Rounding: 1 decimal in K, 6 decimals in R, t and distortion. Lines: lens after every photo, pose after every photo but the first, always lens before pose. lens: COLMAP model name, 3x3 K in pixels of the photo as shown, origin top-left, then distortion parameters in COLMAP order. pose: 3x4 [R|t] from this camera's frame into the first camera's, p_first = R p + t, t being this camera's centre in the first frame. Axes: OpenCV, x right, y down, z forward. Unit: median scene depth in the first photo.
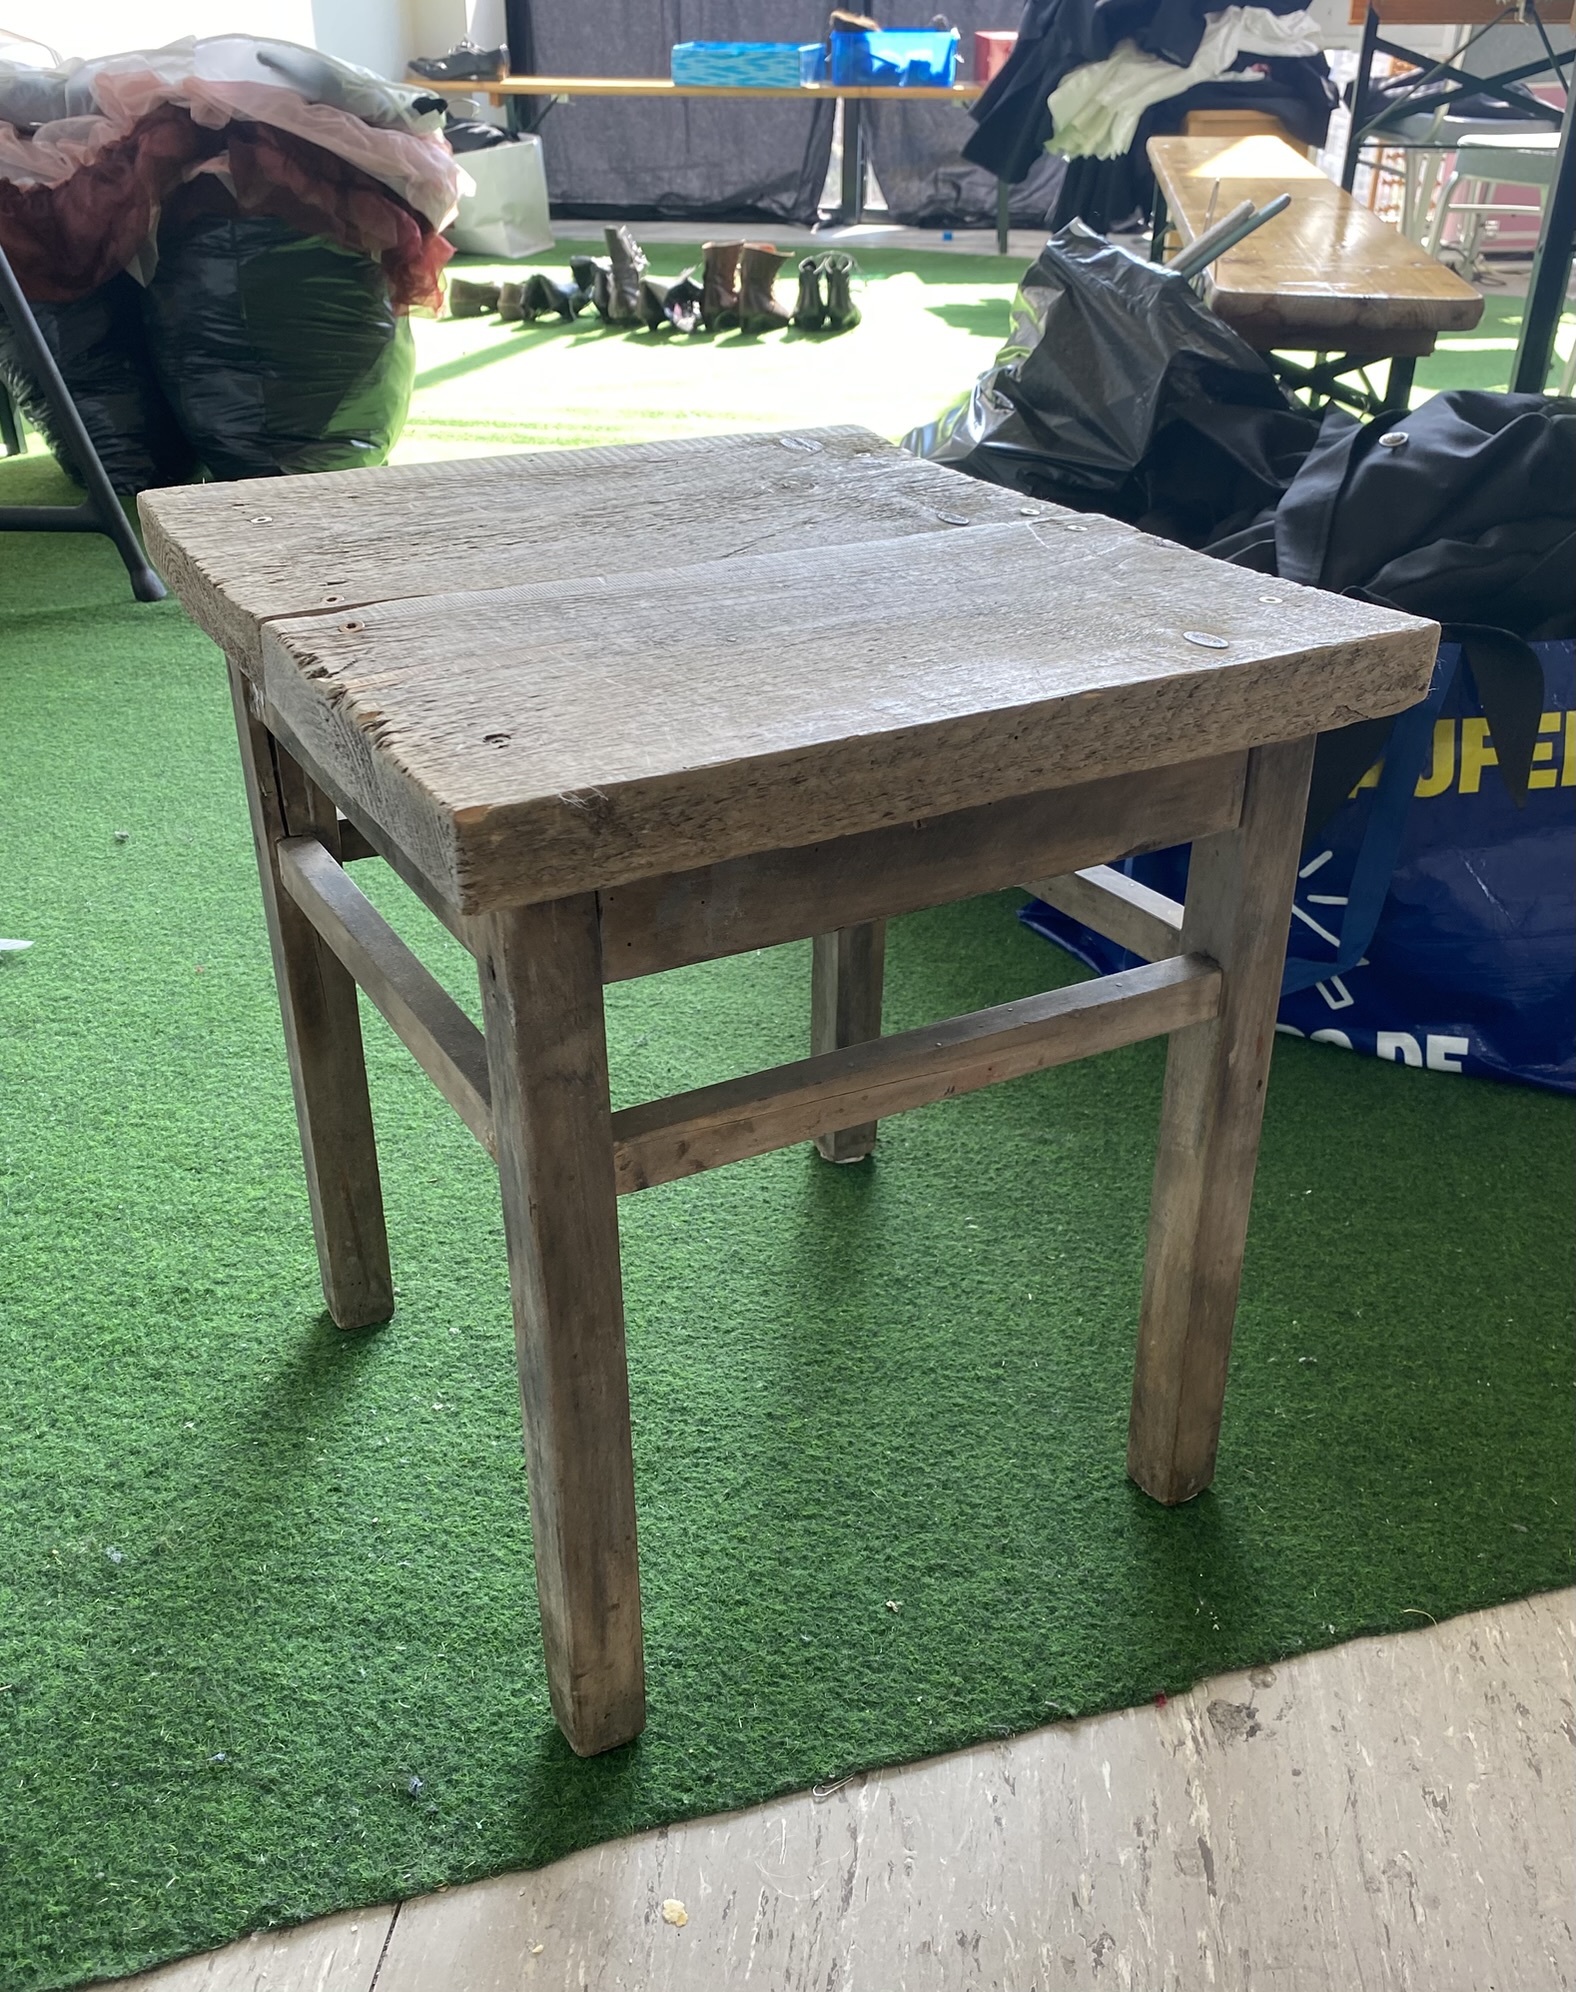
lens RADIAL K [[1644.0, 0, 788.0], [0, 1644.0, 996.0], [0, 0, 1]] dist [0.008179, -0.034409]
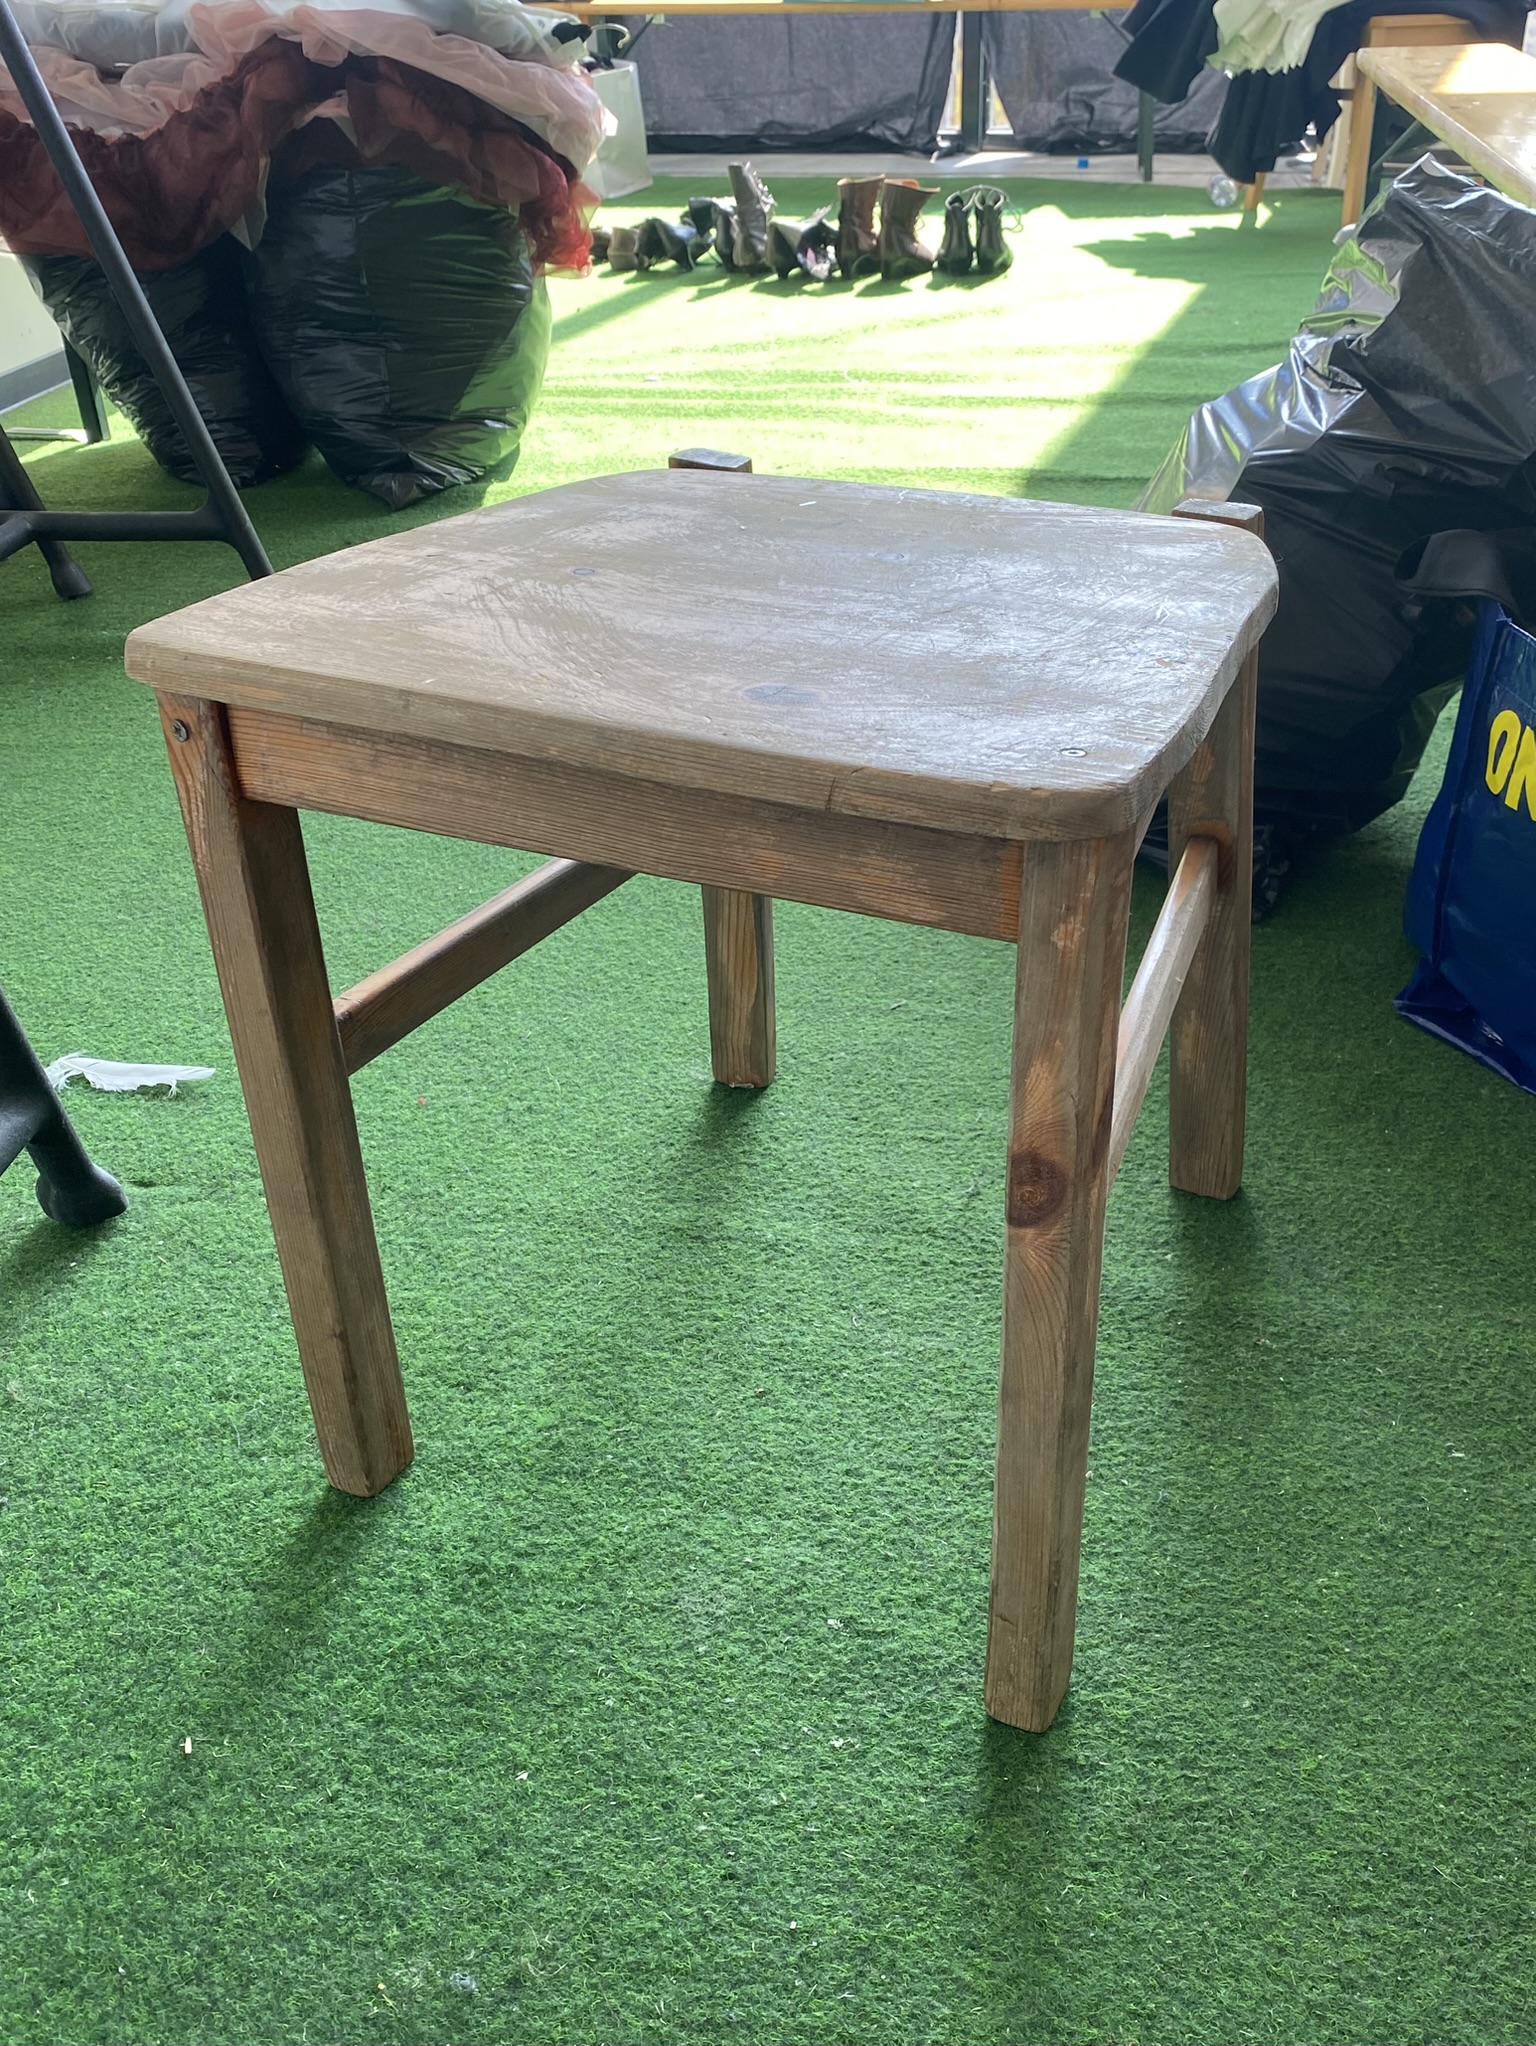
lens RADIAL K [[1735.8, 0, 852.9], [0, 1735.8, 1013.9], [0, 0, 1]] dist [0.010787, -0.037676]
pose [[0.999767, -0.019126, -0.010055, -0.070985], [0.019357, 0.999540, 0.023368, -0.041516], [0.009604, -0.023557, 0.999676, 0.071070]]
